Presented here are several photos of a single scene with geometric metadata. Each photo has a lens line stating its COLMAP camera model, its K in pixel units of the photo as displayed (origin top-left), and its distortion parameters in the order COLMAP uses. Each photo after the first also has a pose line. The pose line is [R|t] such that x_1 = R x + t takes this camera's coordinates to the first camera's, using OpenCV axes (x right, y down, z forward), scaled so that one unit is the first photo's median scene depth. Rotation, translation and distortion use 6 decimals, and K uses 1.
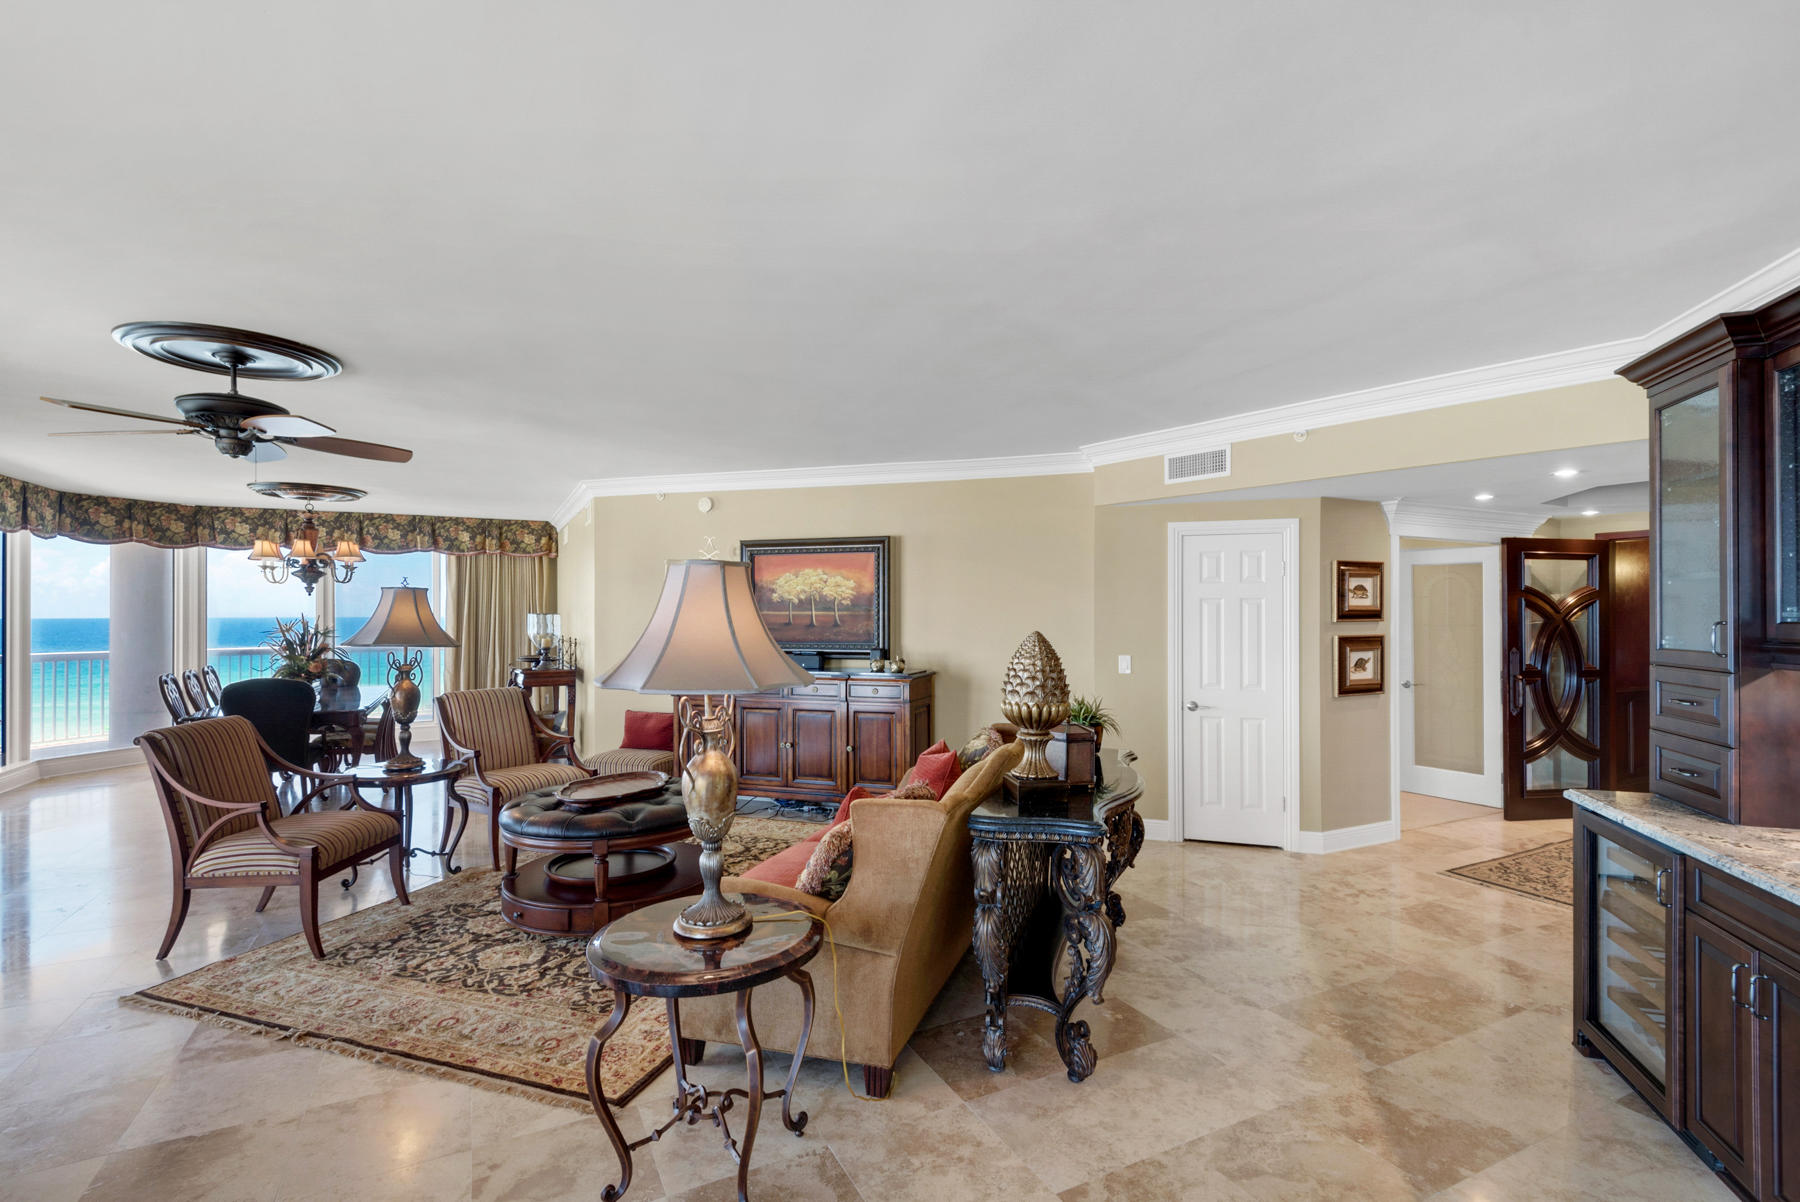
lens RADIAL K [[836.5, 0, 904.9], [0, 836.5, 607.4], [0, 0, 1]] dist [0.036771, -0.022101]
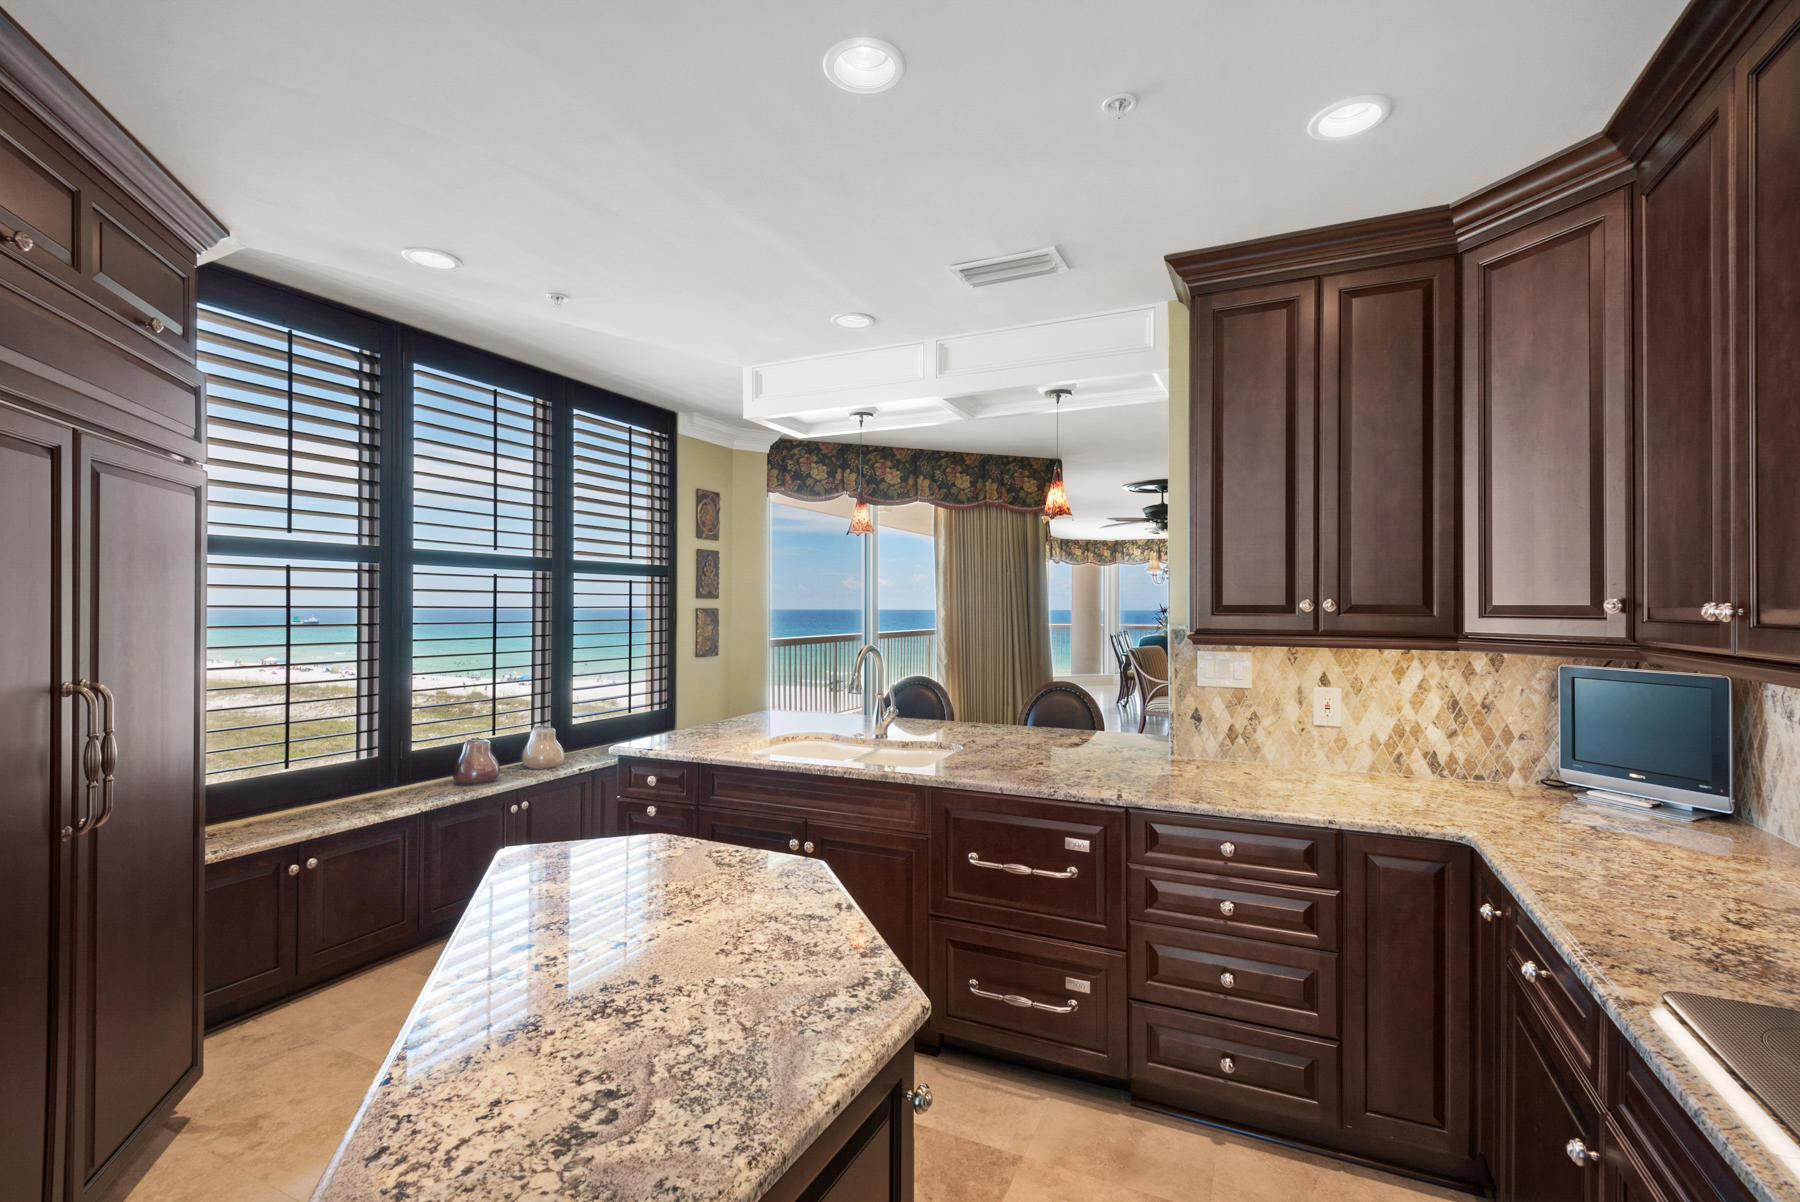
lens RADIAL K [[815.3, 0, 892.8], [0, 815.3, 601.2], [0, 0, 1]] dist [0.027217, -0.016550]
pose [[0.609211, -0.004941, -0.792993, 0.325673], [0.003097, 0.999988, -0.003851, 0.014922], [0.793002, -0.000110, 0.609219, -0.576956]]
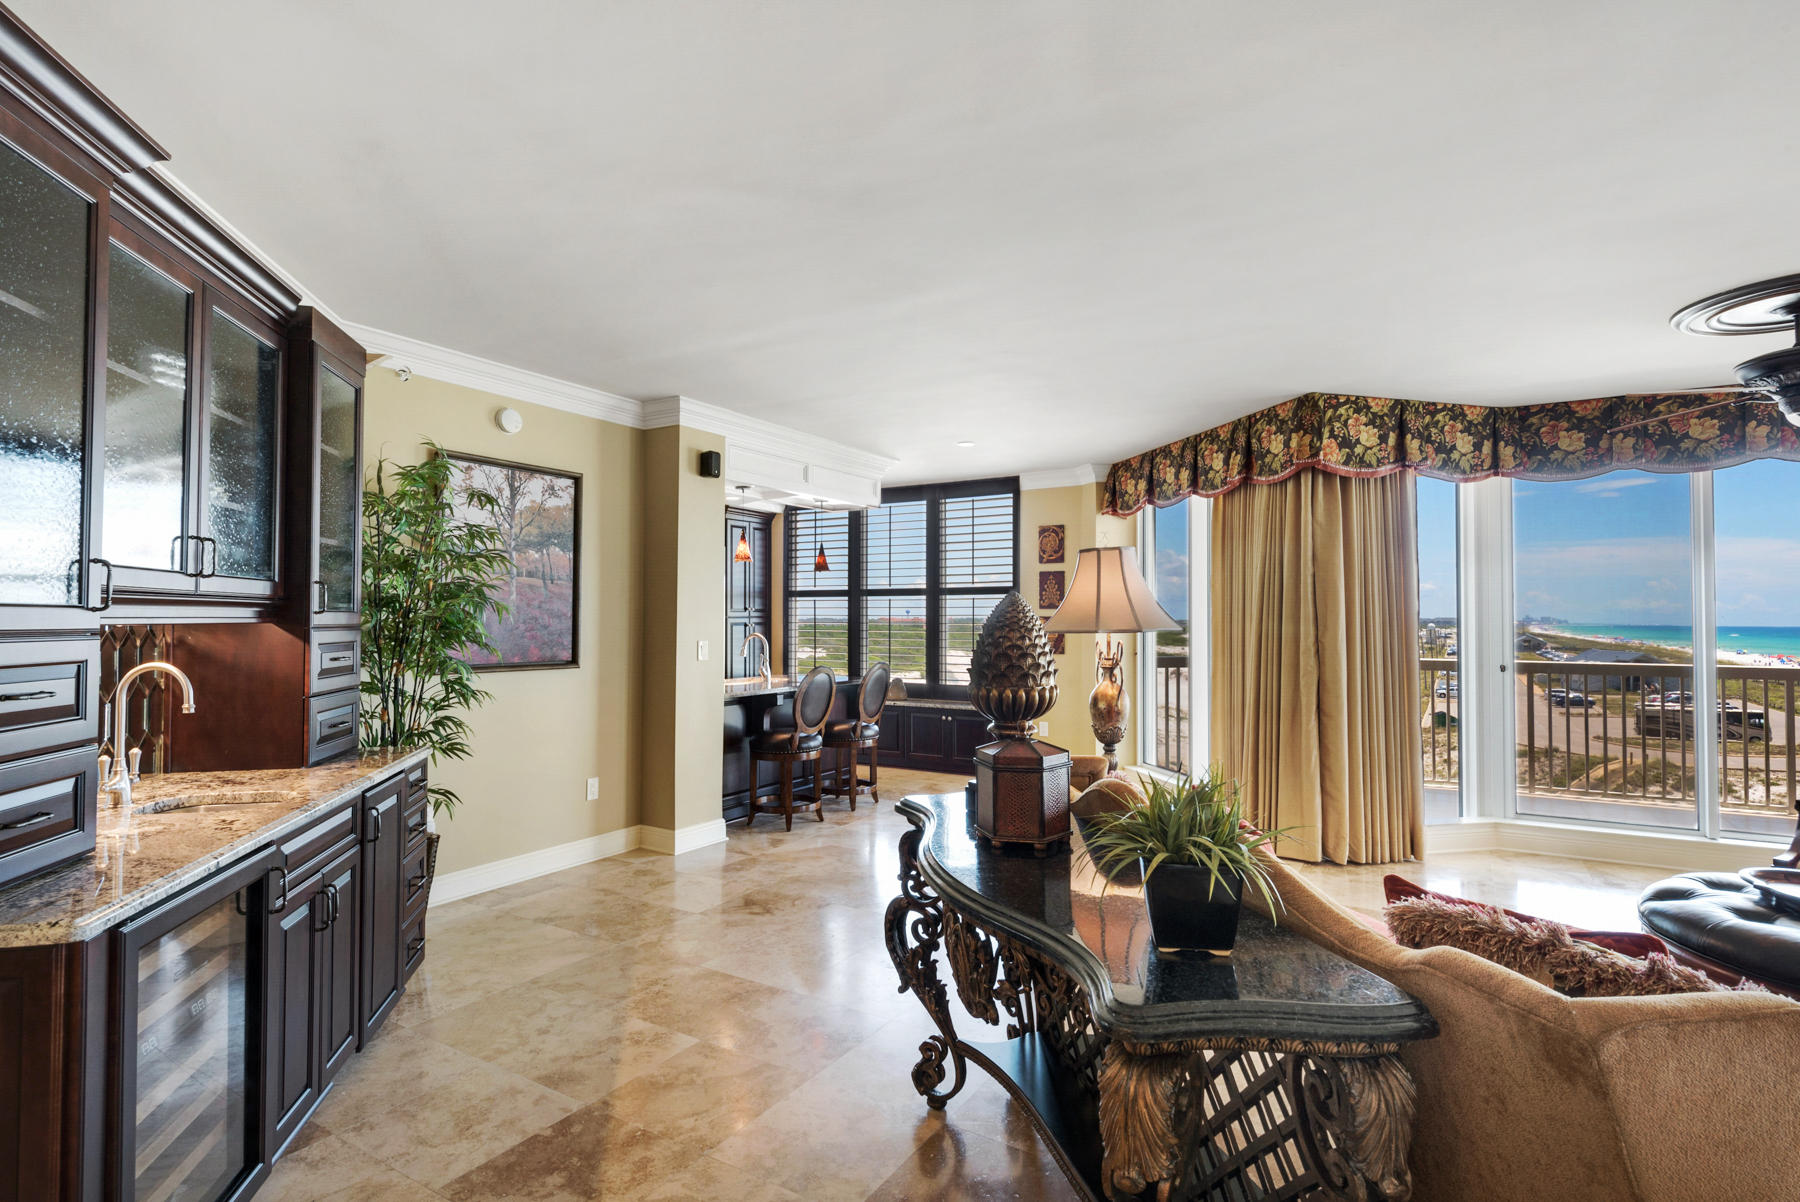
lens RADIAL K [[893.4, 0, 906.6], [0, 893.4, 610.1], [0, 0, 1]] dist [0.020156, -0.018102]
pose [[-0.854625, -0.006894, -0.519200, 0.322648], [0.000500, 0.999900, -0.014100, 0.027882], [0.519245, -0.012309, -0.854537, 0.818909]]
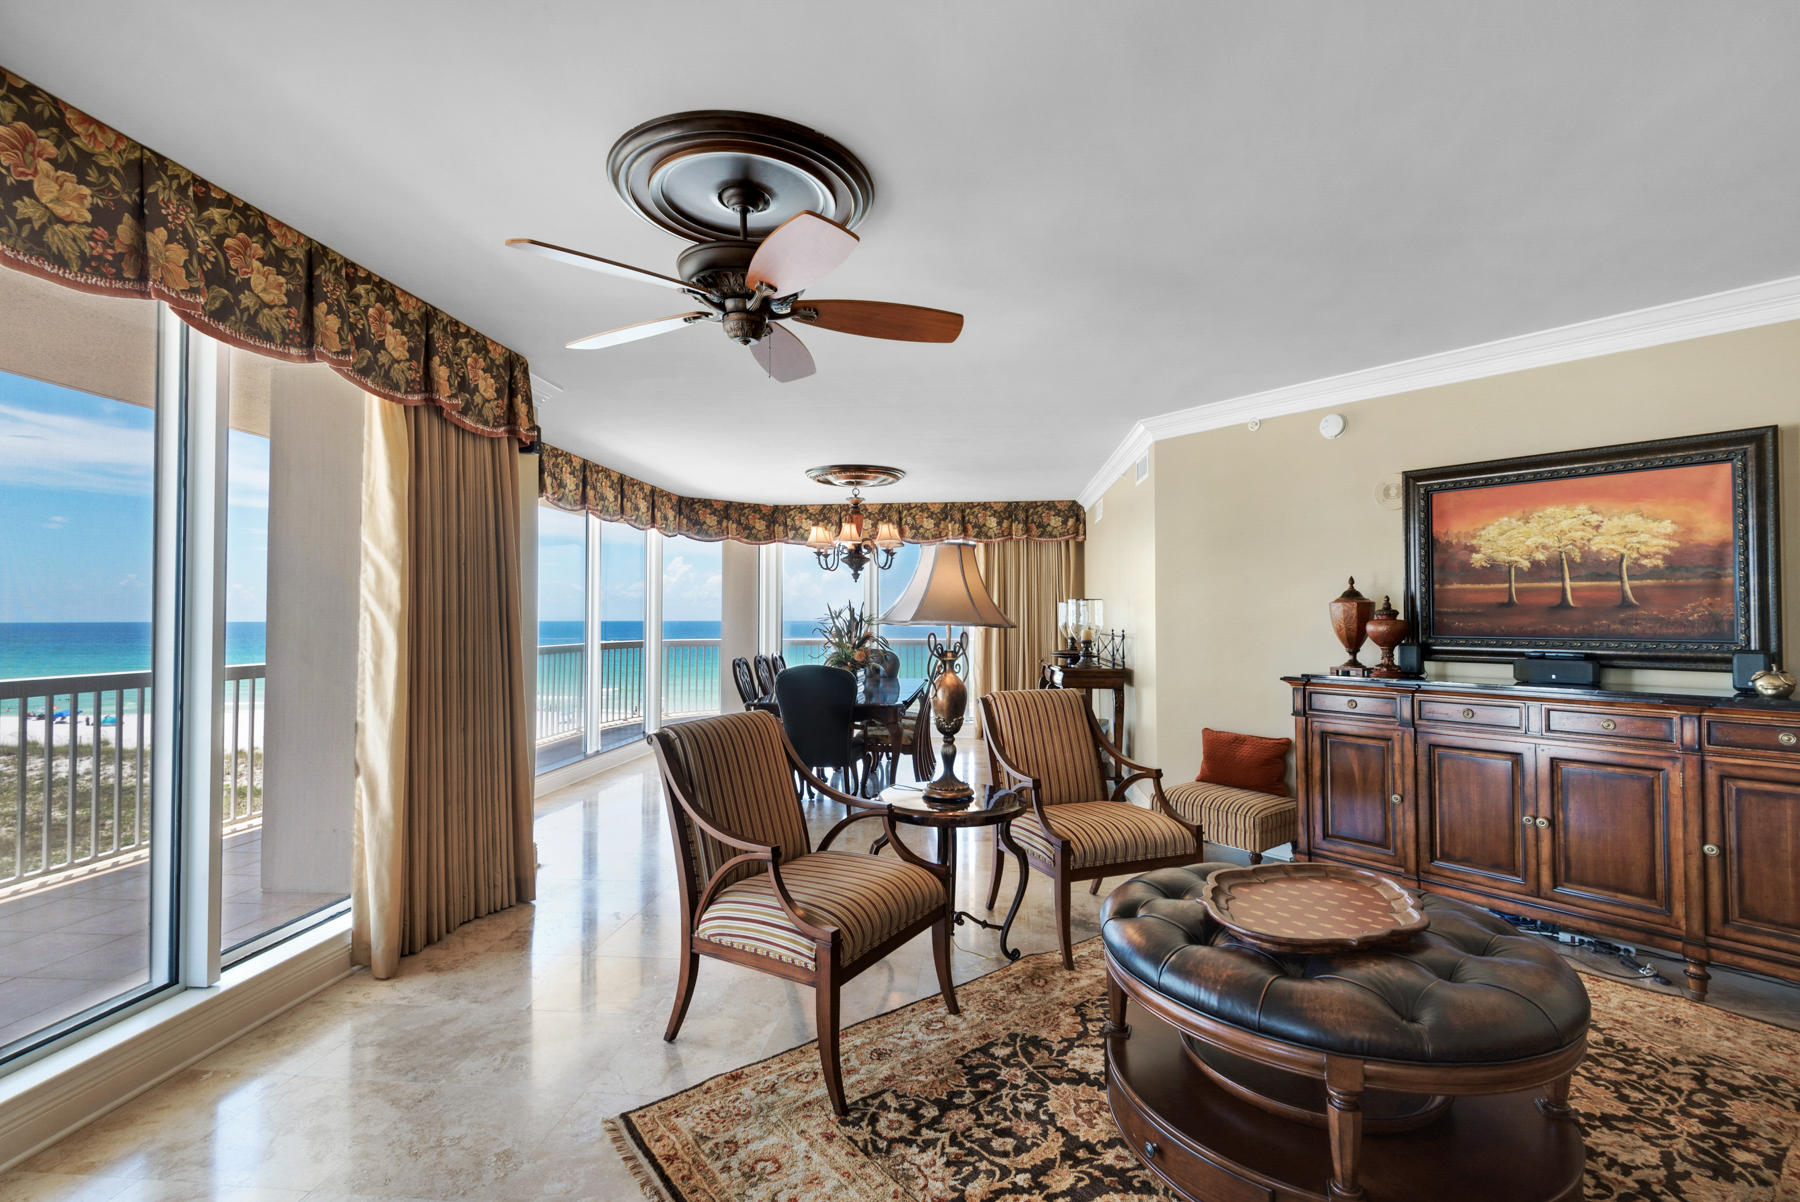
lens RADIAL K [[815.3, 0, 892.8], [0, 815.3, 601.2], [0, 0, 1]] dist [0.027217, -0.016550]
pose [[0.835107, -0.008528, -0.550022, -0.199600], [0.000515, 0.999892, -0.014721, 0.028240], [0.550088, 0.012010, 0.835020, 0.316560]]
